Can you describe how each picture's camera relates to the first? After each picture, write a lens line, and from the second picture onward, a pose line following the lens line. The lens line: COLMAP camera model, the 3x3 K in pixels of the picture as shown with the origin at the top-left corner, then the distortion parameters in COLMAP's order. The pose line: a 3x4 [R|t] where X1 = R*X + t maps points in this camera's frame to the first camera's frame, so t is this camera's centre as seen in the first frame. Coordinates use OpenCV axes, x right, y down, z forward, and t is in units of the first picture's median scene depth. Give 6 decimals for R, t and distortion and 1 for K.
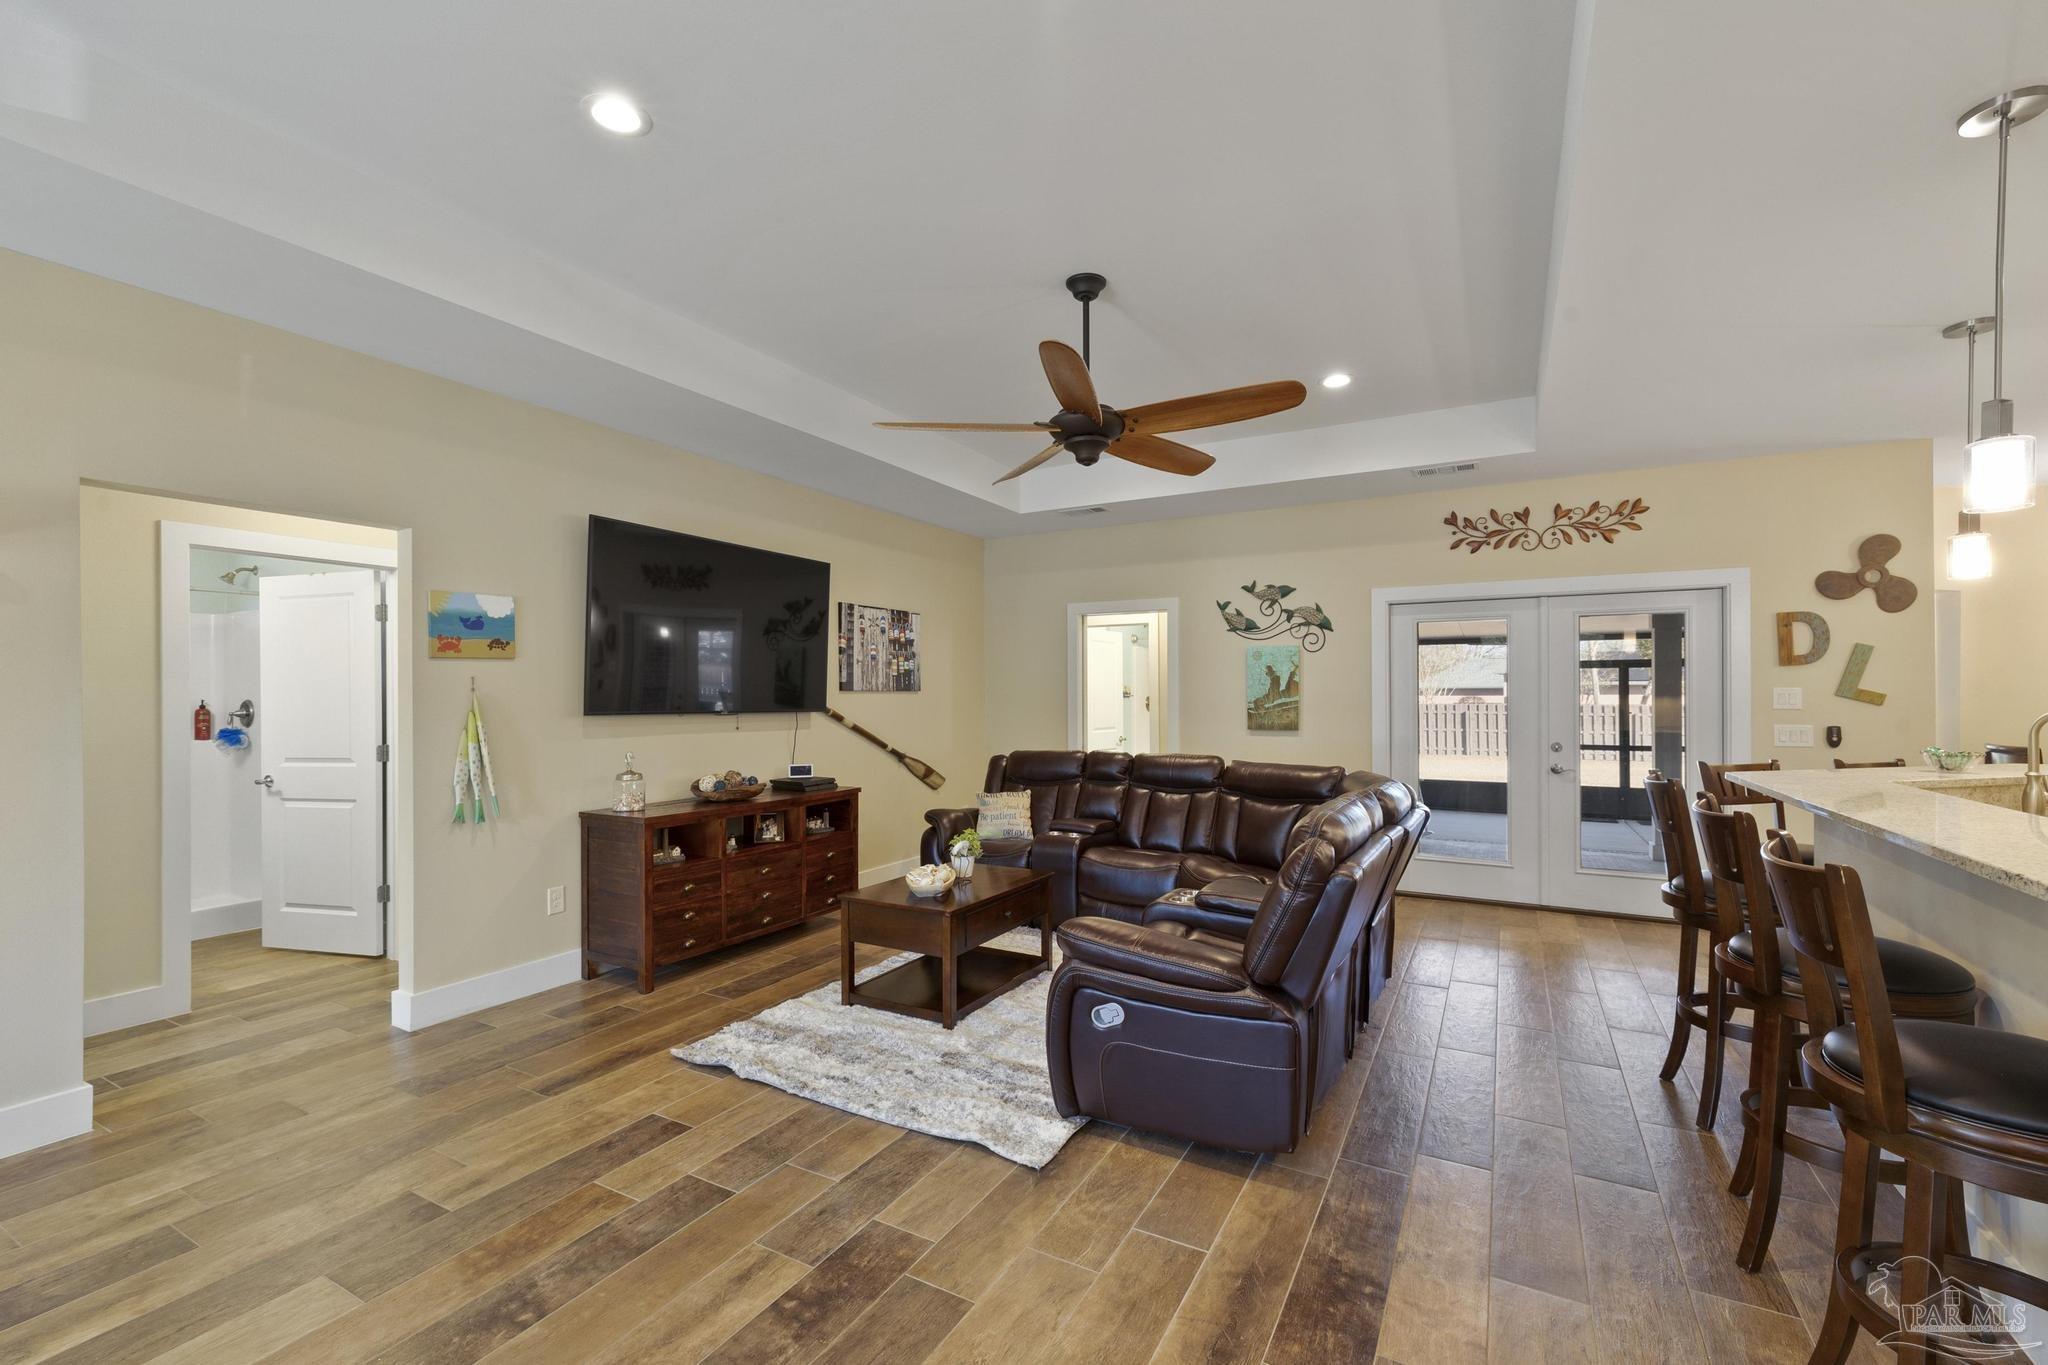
lens RADIAL K [[865.6, 0, 1021.3], [0, 865.6, 691.2], [0, 0, 1]] dist [-0.000627, -0.000697]
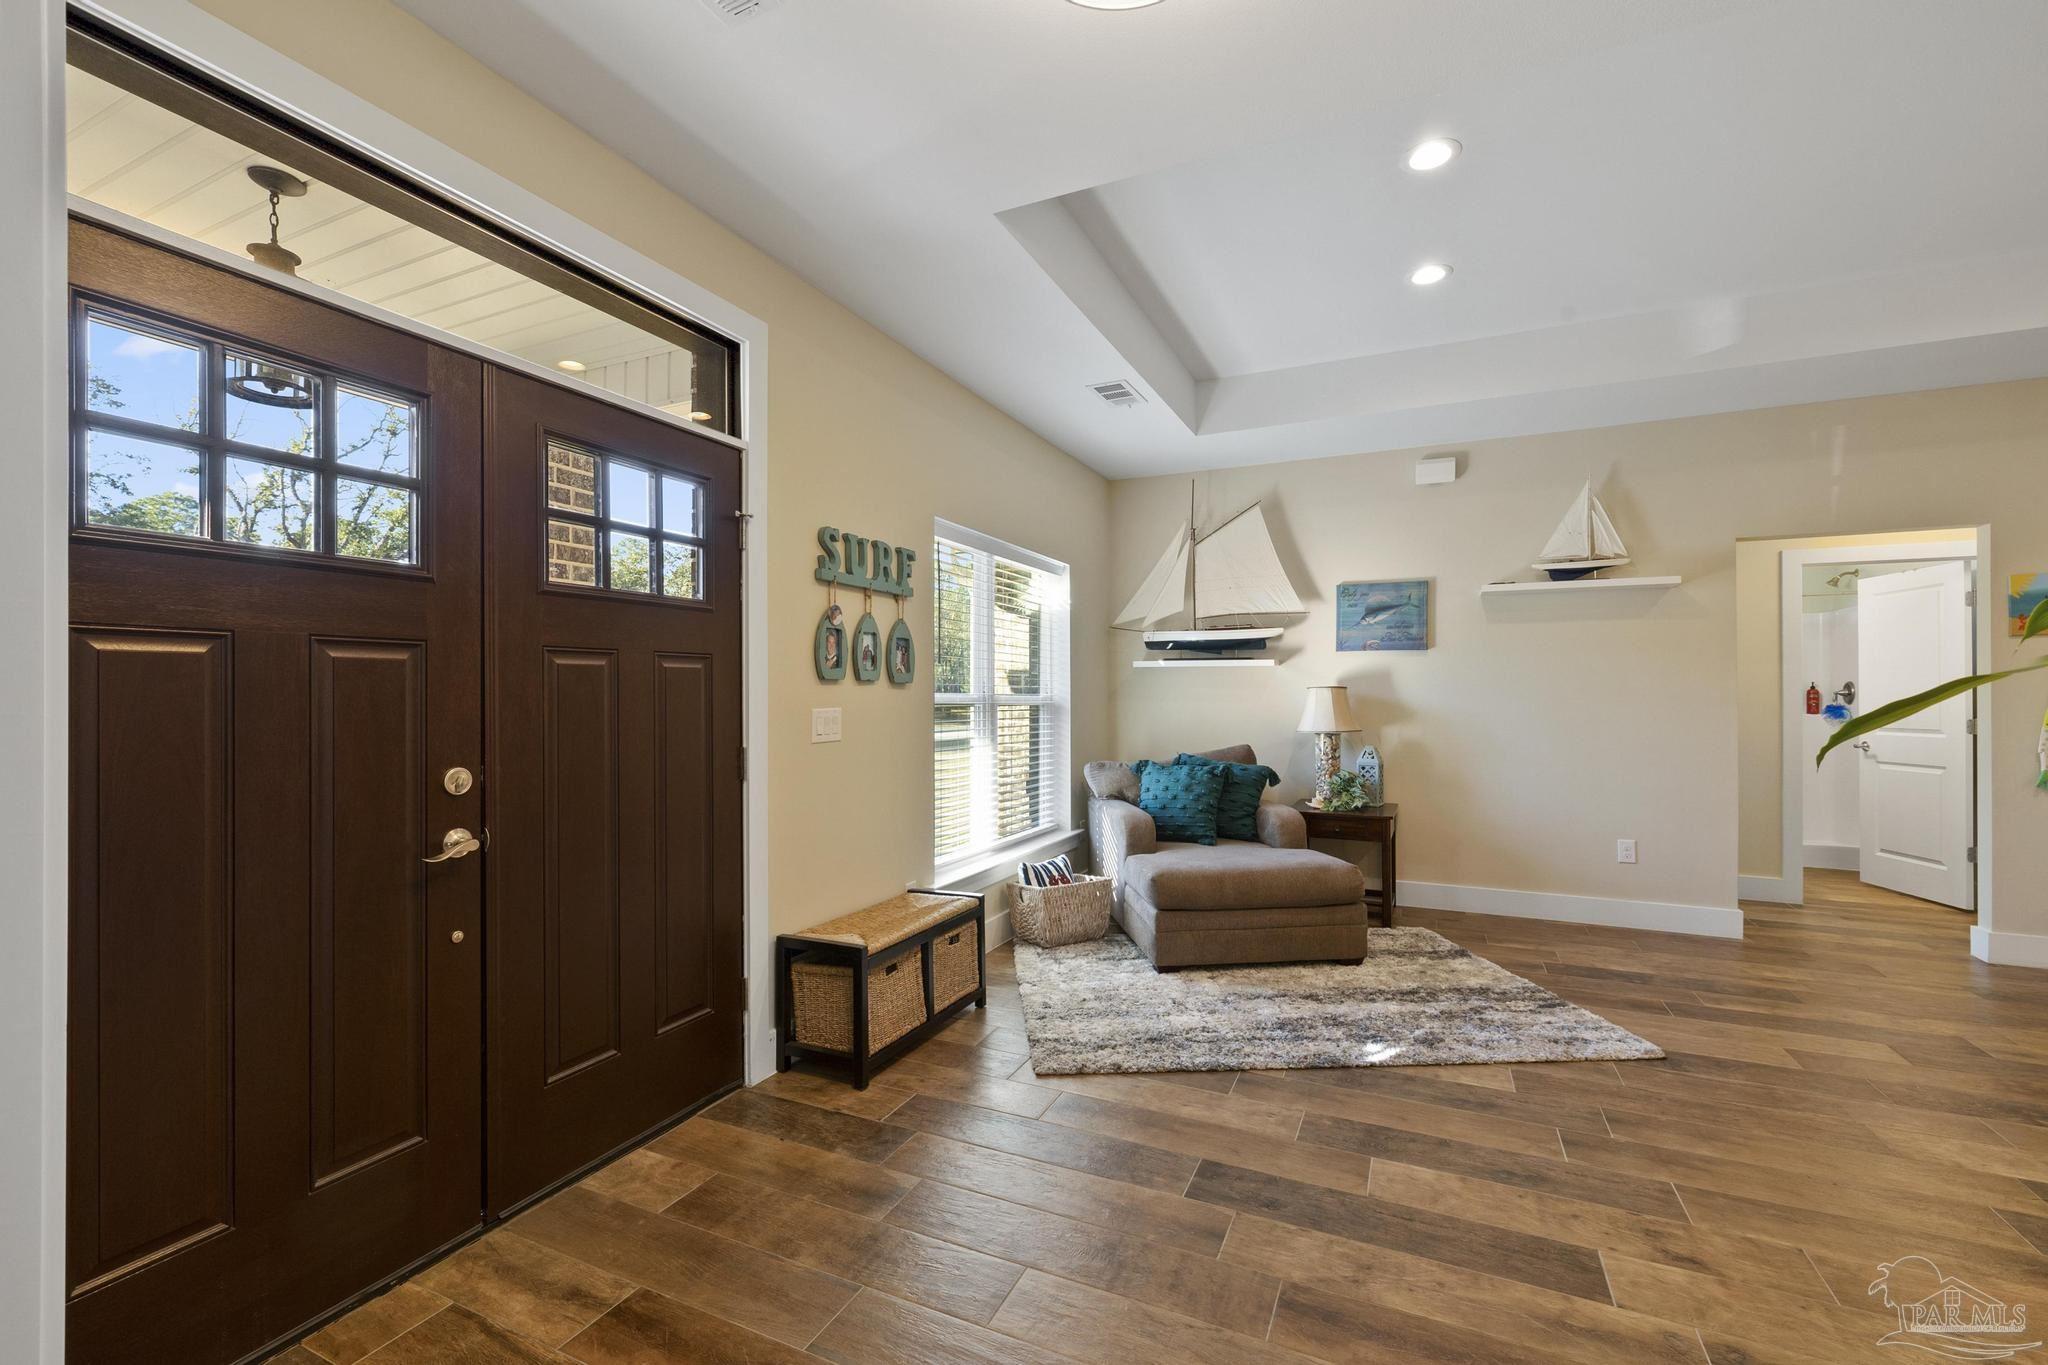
lens RADIAL K [[865.6, 0, 1021.3], [0, 865.6, 691.2], [0, 0, 1]] dist [-0.000627, -0.000697]
pose [[0.068478, 0.001035, -0.997652, 0.235419], [0.001962, 0.999997, 0.001172, 0.020196], [0.997651, -0.002038, 0.068476, -0.241468]]
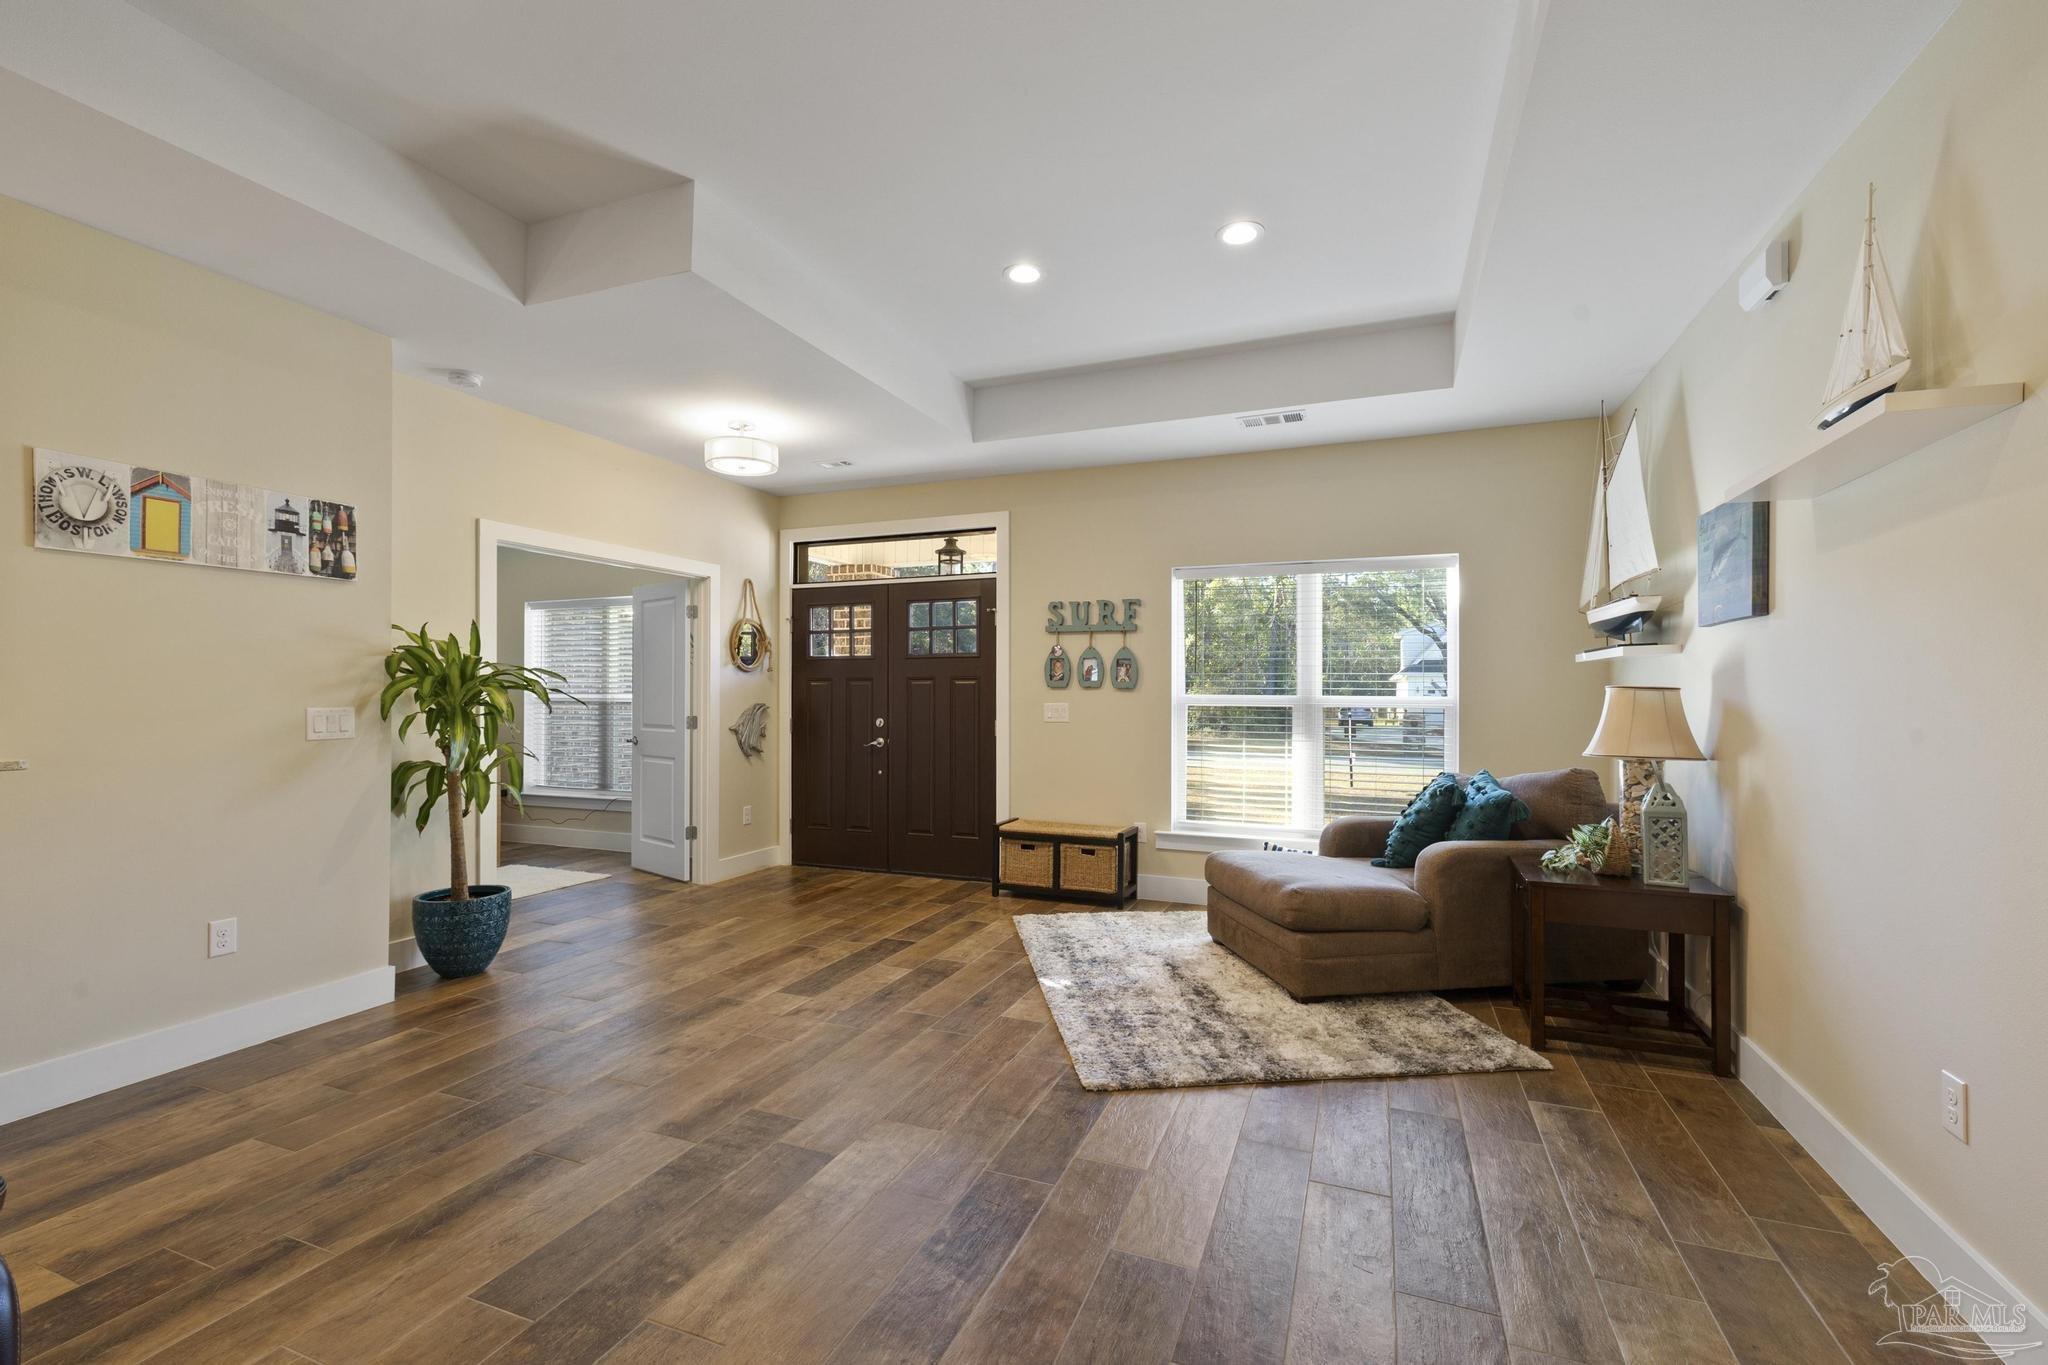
lens RADIAL K [[911.6, 0, 1041.3], [0, 911.6, 696.8], [0, 0, 1]] dist [-0.046943, 0.019558]
pose [[-0.991172, 0.004611, -0.132500, -0.207064], [0.004369, 0.999988, 0.002124, 0.021155], [0.132508, 0.001526, -0.991181, 0.776010]]
